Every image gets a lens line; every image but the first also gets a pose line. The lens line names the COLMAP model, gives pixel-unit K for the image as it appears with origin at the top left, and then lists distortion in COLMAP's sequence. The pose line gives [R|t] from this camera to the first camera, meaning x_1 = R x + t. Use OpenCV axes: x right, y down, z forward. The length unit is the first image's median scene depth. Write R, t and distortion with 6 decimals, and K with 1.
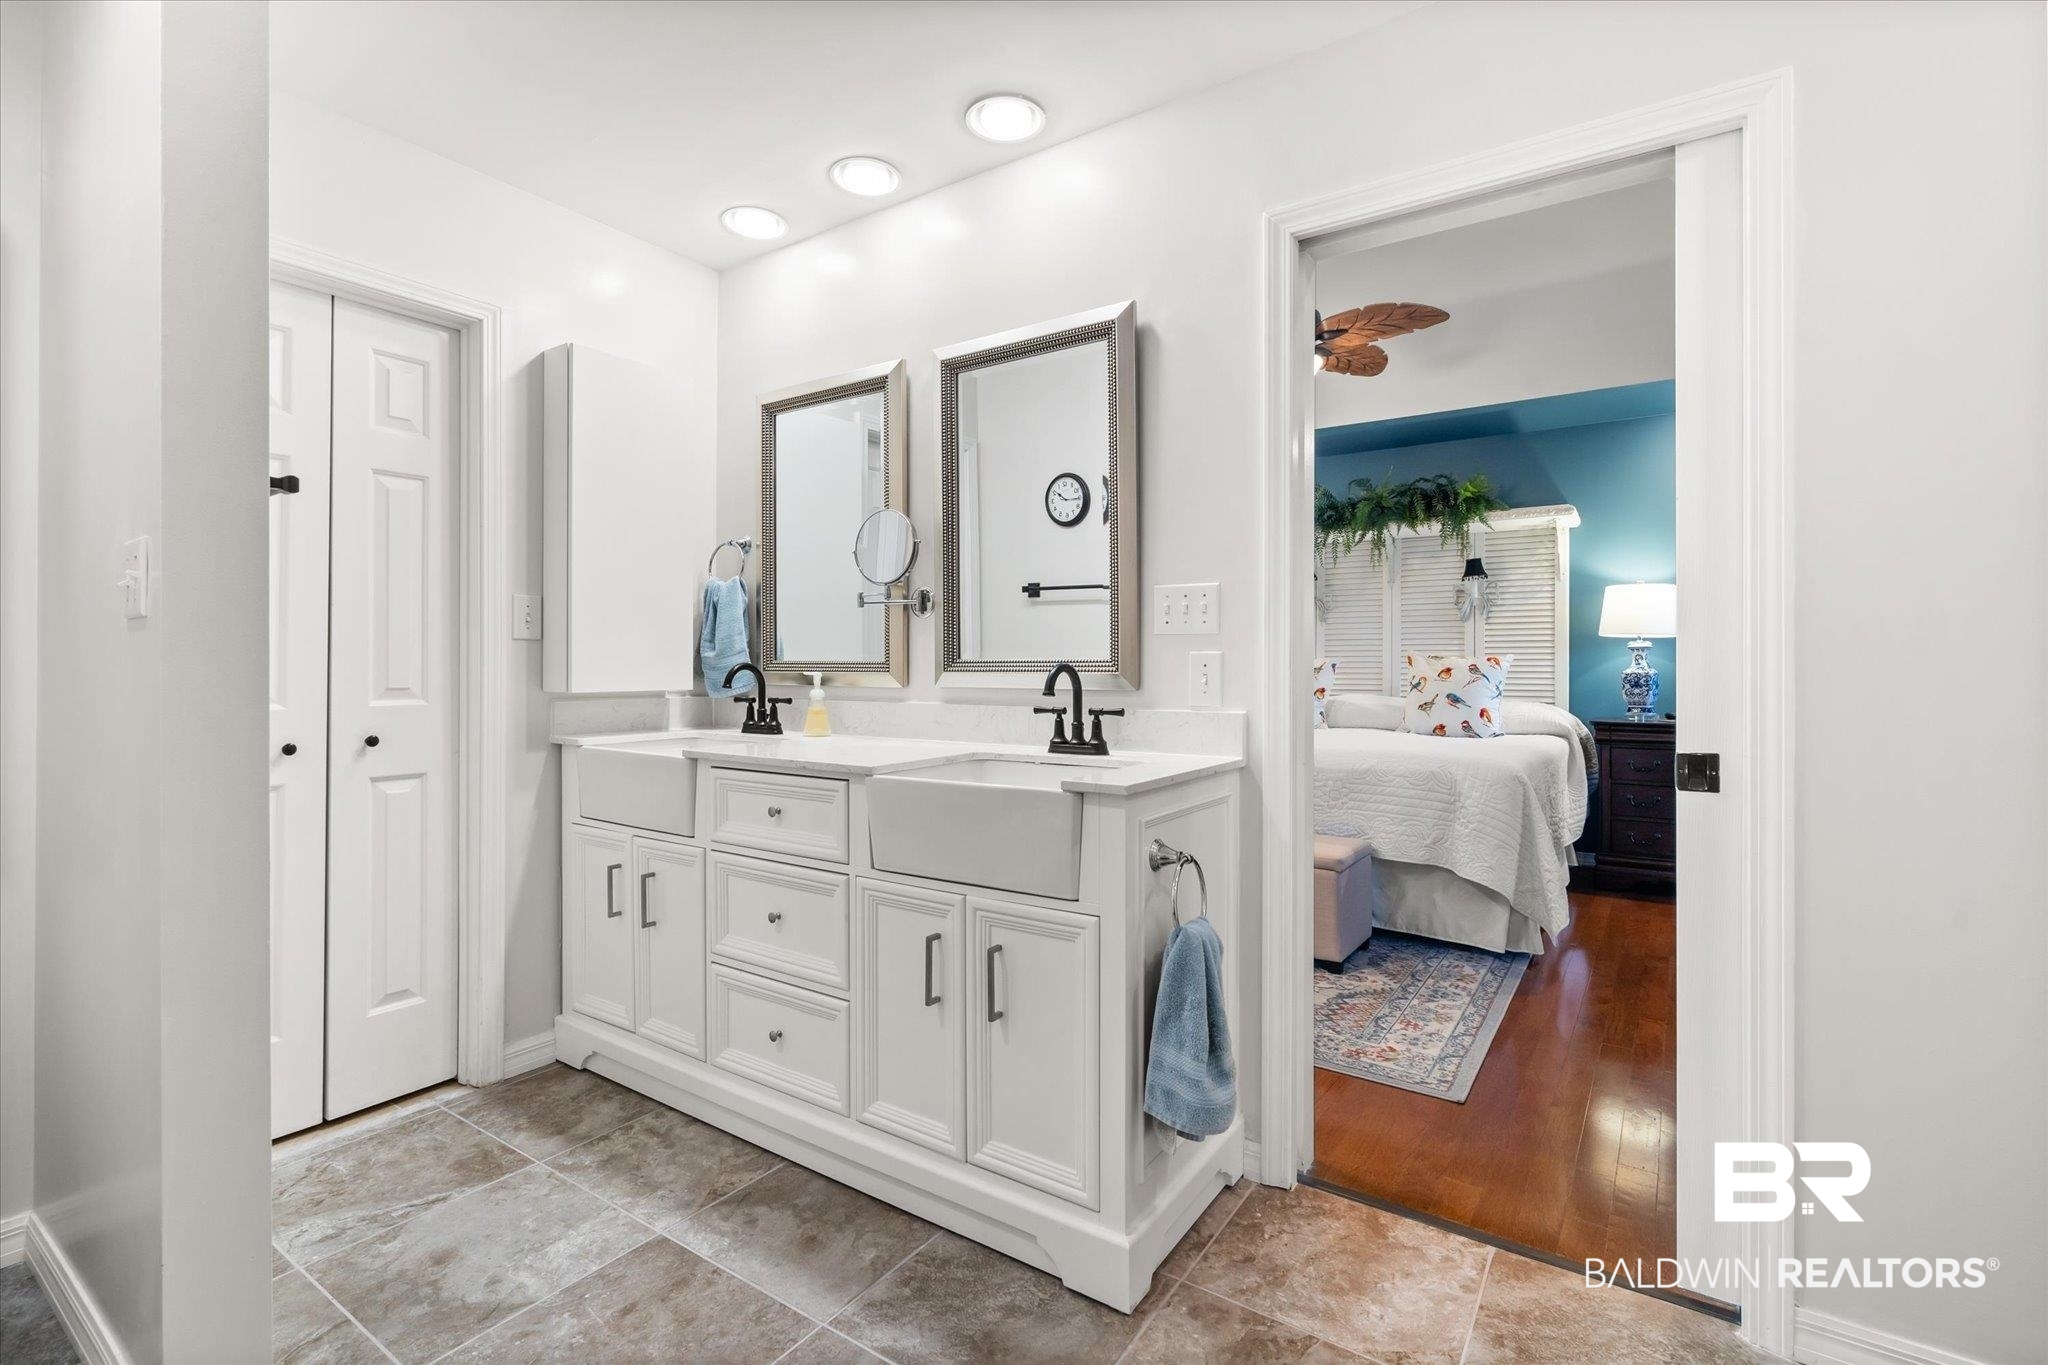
lens RADIAL K [[947.3, 0, 1007.3], [0, 947.3, 661.0], [0, 0, 1]] dist [0.001160, 0.001027]
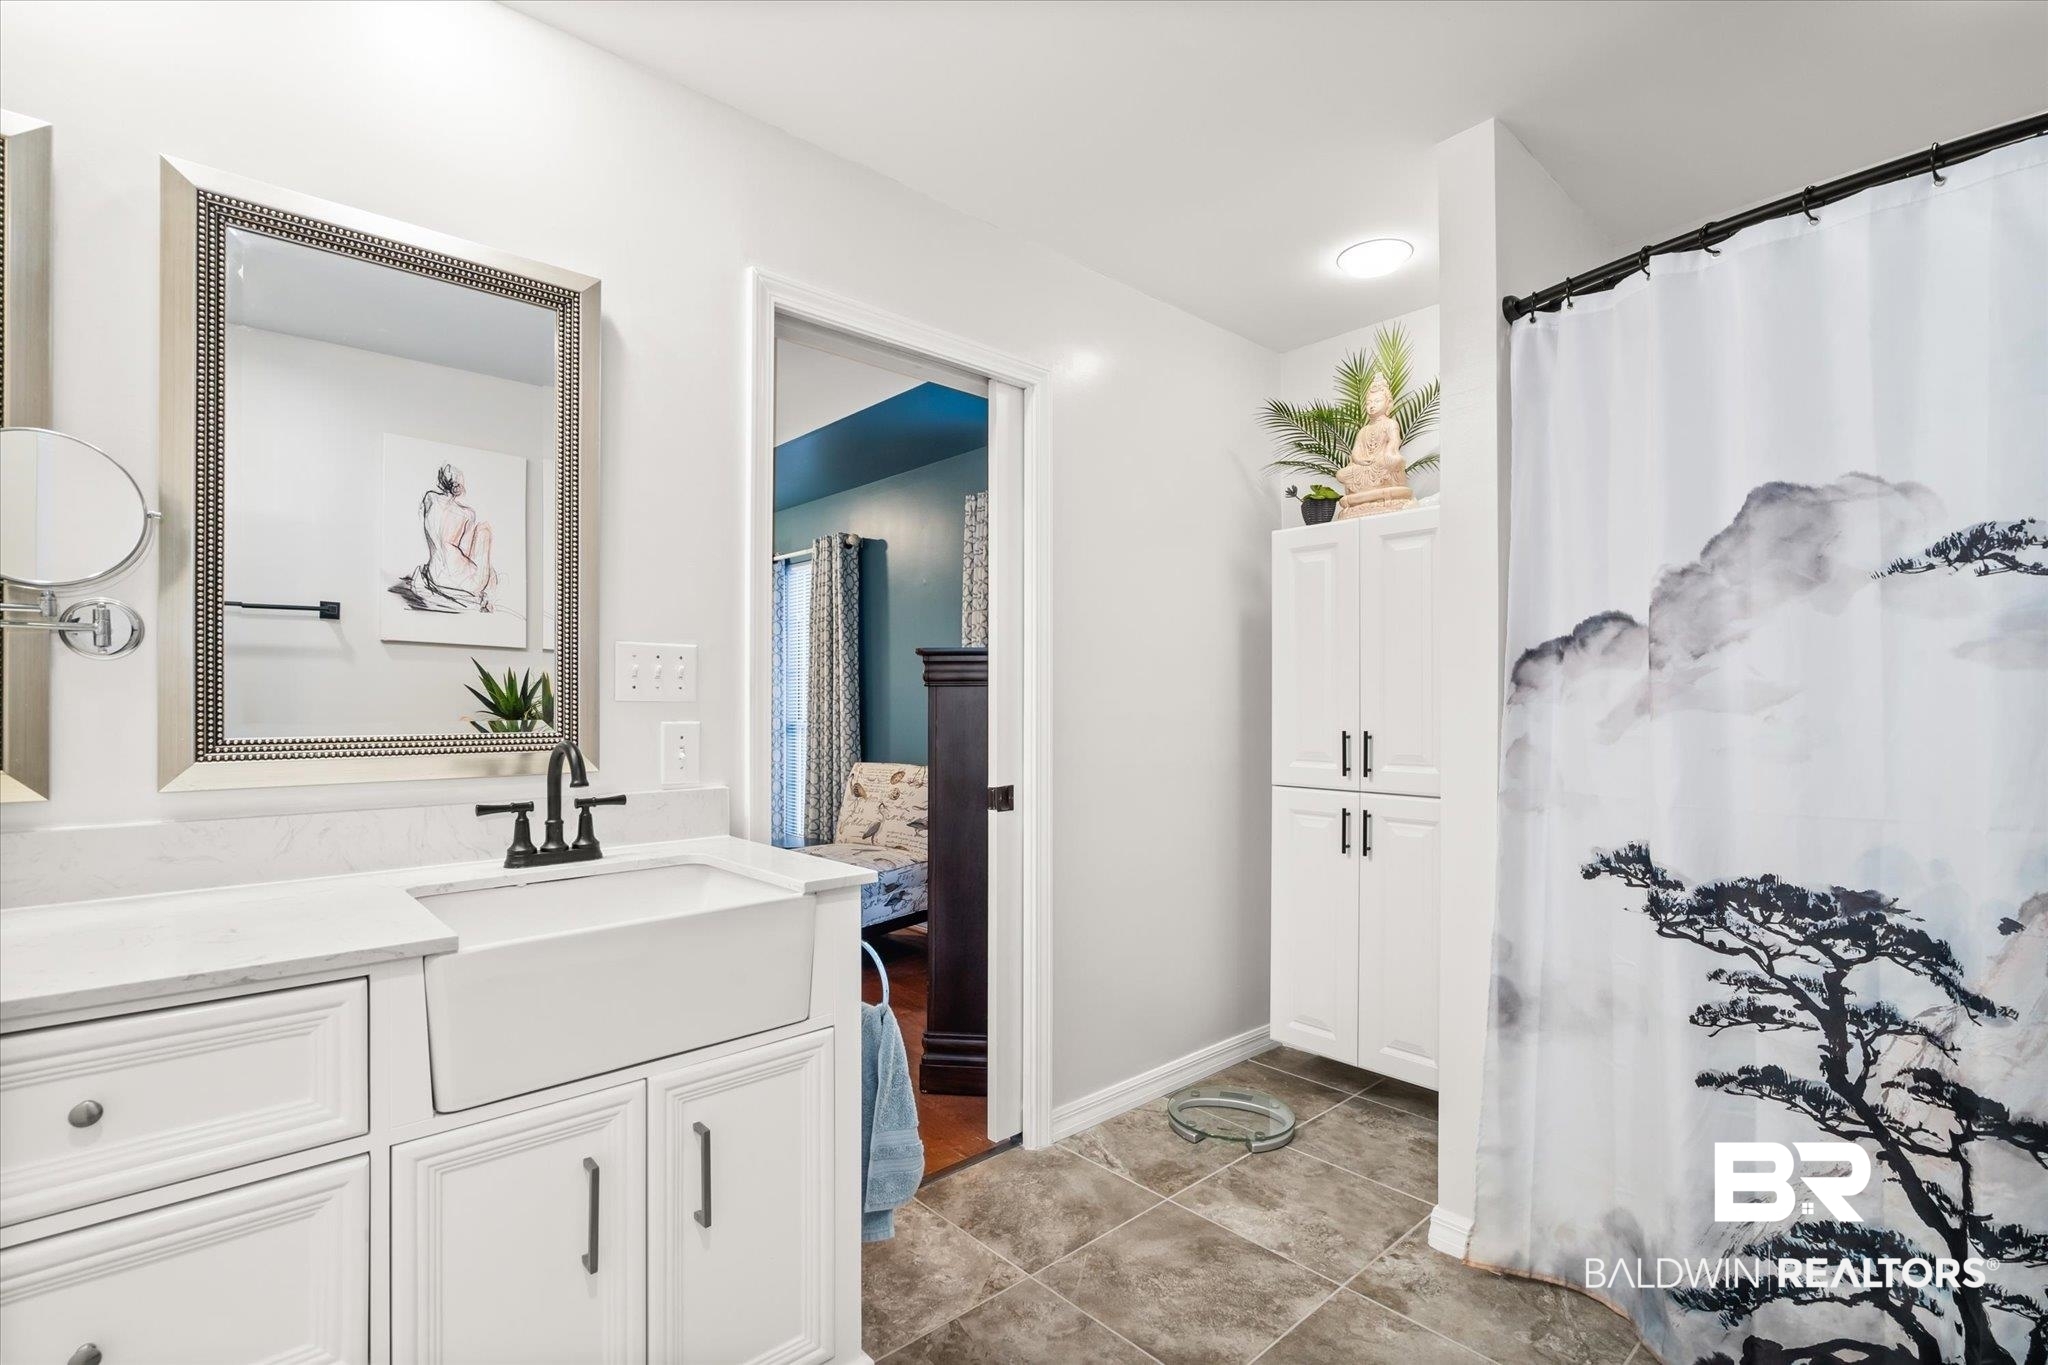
lens RADIAL K [[947.3, 0, 1009.4], [0, 947.3, 703.5], [0, 0, 1]] dist [0.001160, 0.001027]
pose [[0.223160, -0.000238, 0.974782, -0.607748], [-0.002525, 0.999996, 0.000822, -0.029715], [-0.974779, -0.002645, 0.223158, 0.526368]]
